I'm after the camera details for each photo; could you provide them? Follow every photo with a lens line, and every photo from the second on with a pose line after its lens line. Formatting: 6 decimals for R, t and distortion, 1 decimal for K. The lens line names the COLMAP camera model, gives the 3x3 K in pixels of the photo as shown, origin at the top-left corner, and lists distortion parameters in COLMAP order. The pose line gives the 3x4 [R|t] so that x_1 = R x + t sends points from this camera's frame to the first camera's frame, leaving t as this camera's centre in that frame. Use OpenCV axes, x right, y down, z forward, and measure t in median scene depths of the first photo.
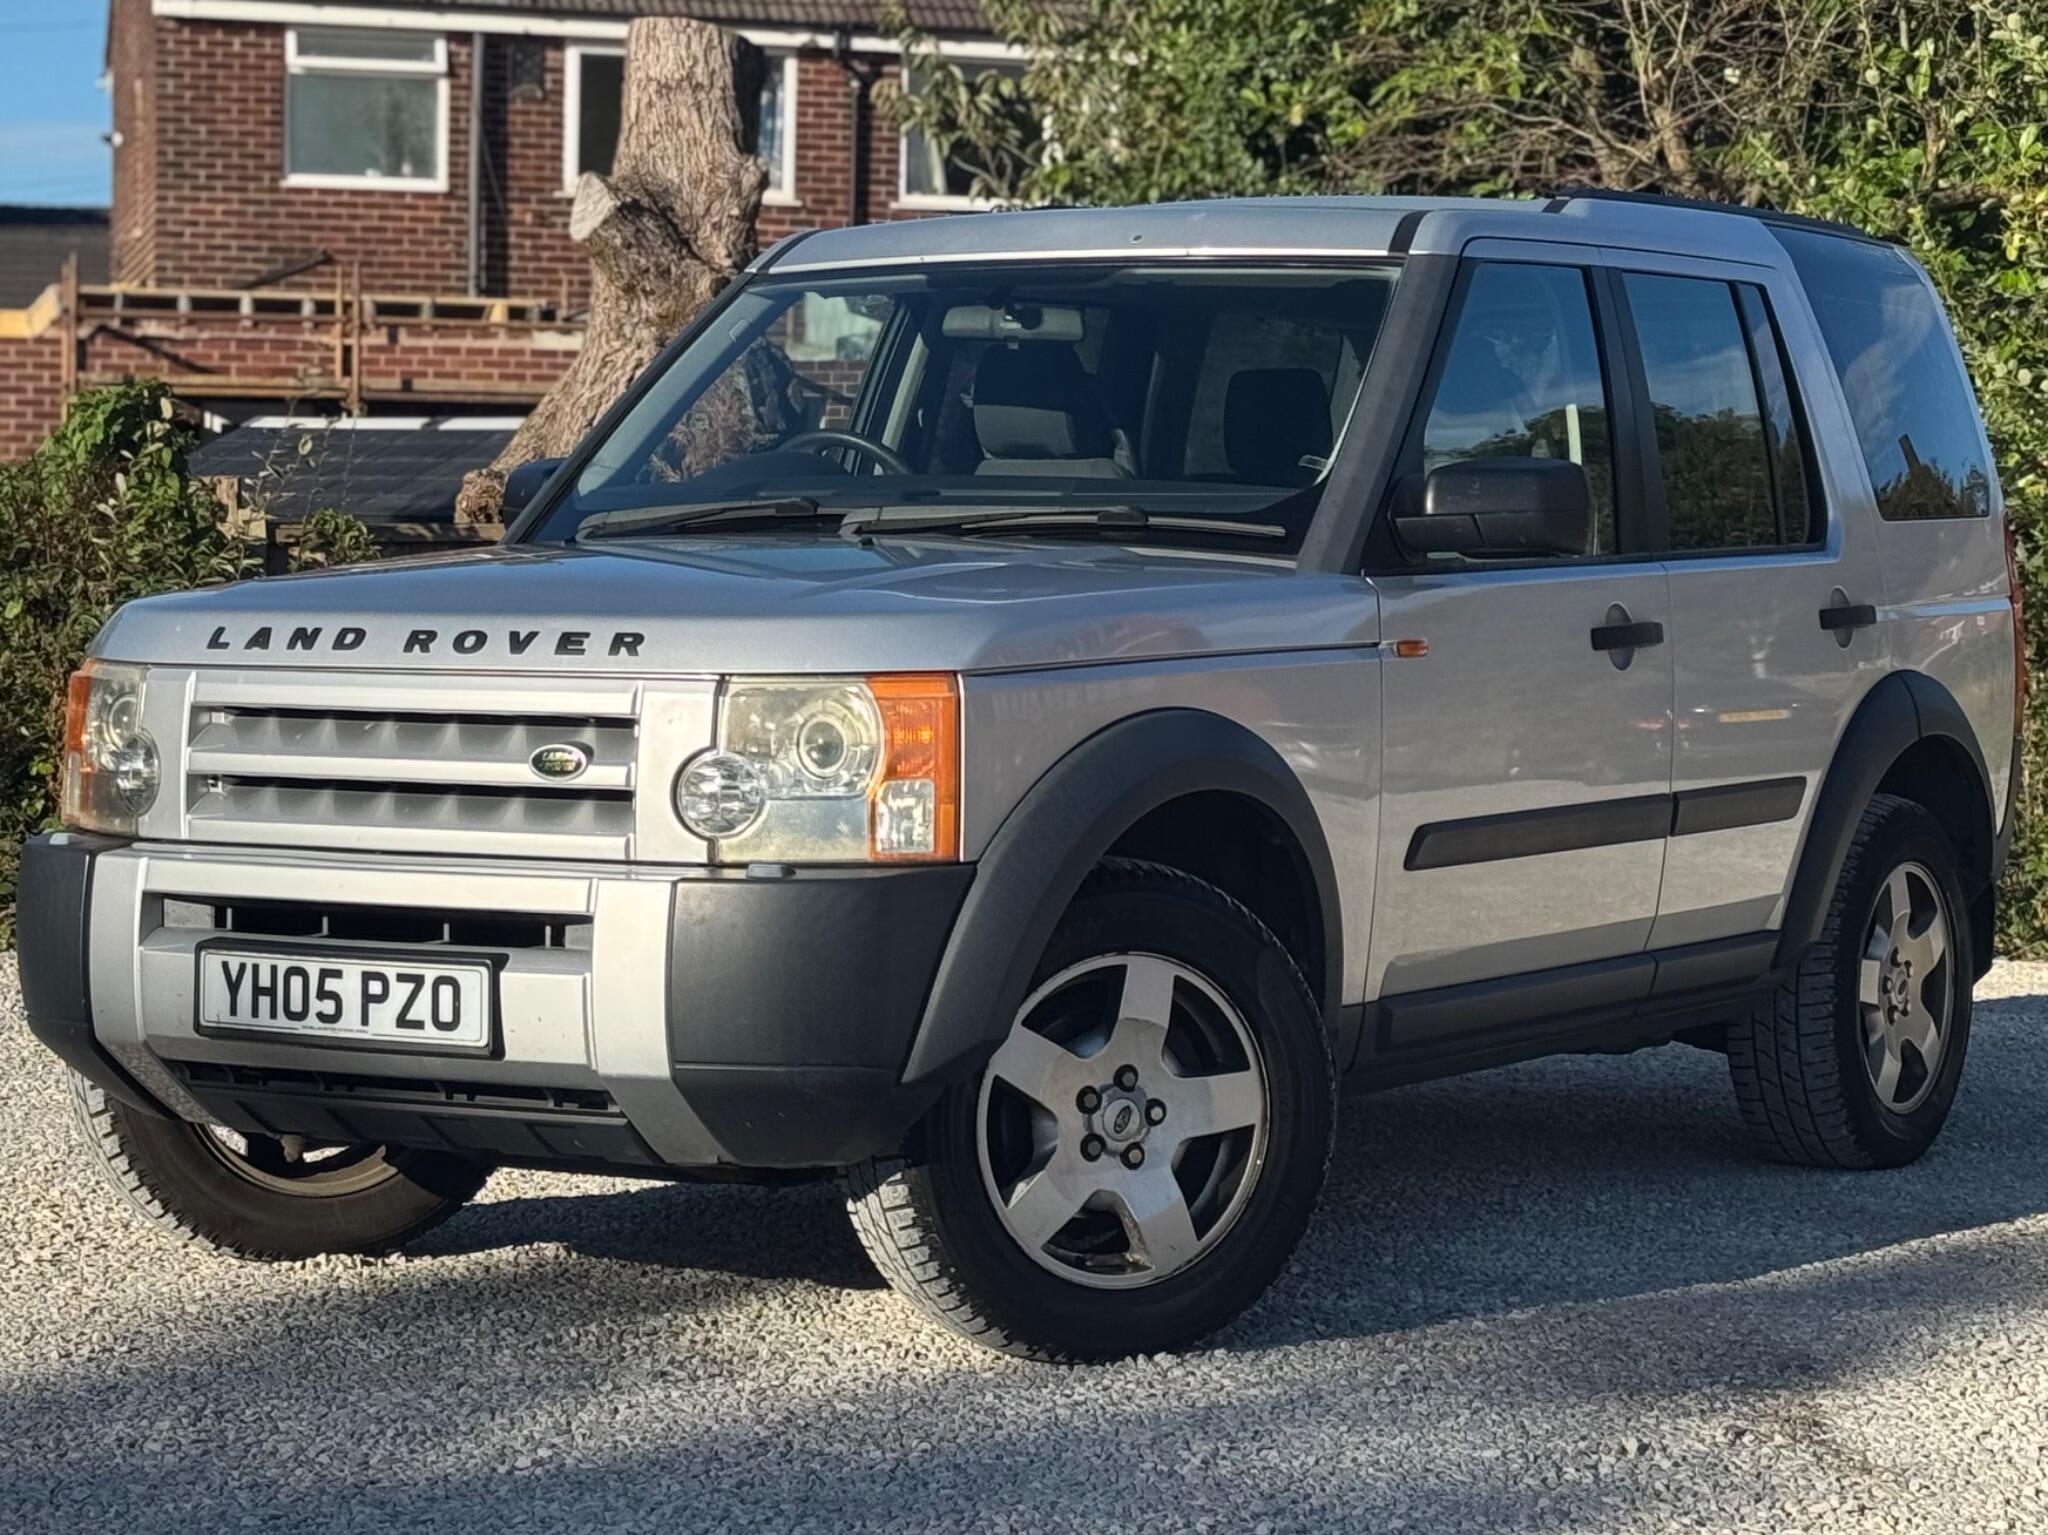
lens RADIAL K [[6386.0, 0, 925.3], [0, 6386.0, 763.8], [0, 0, 1]] dist [0.158502, 0.422903]
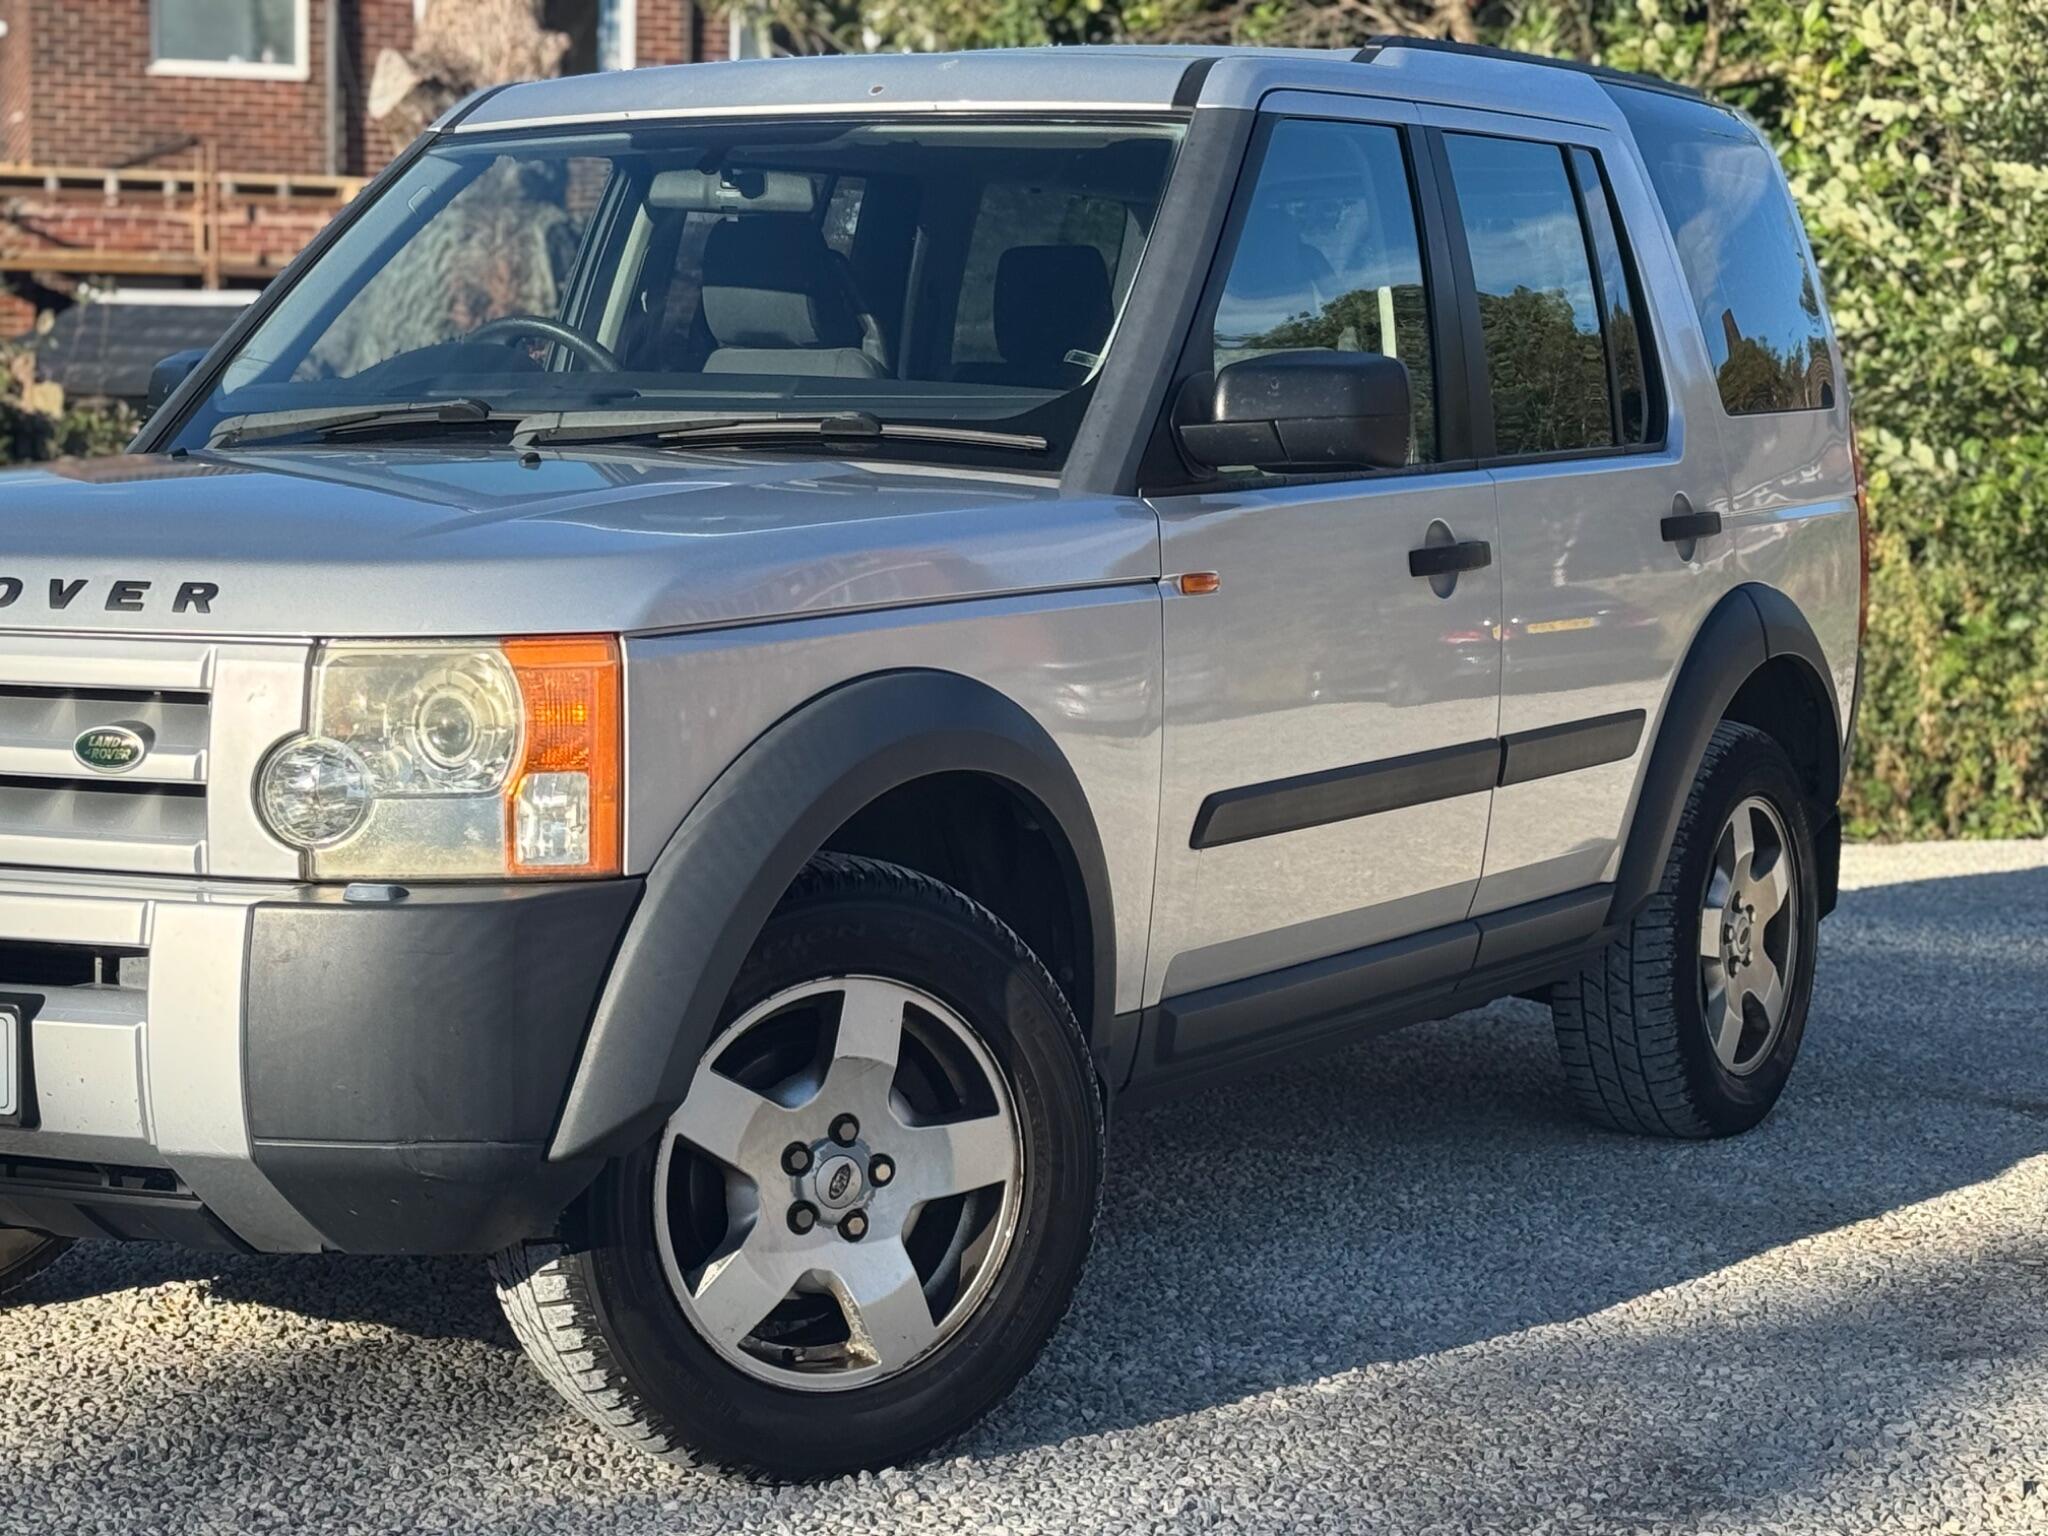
lens RADIAL K [[4565.0, 0, 1024.0], [0, 4565.0, 768.0], [0, 0, 1]] dist [0.162933, 0.087308]
pose [[0.999397, -0.004725, 0.034410, 0.032385], [0.002951, 0.998673, 0.051423, -0.024395], [-0.034607, -0.051290, 0.998084, 0.400968]]
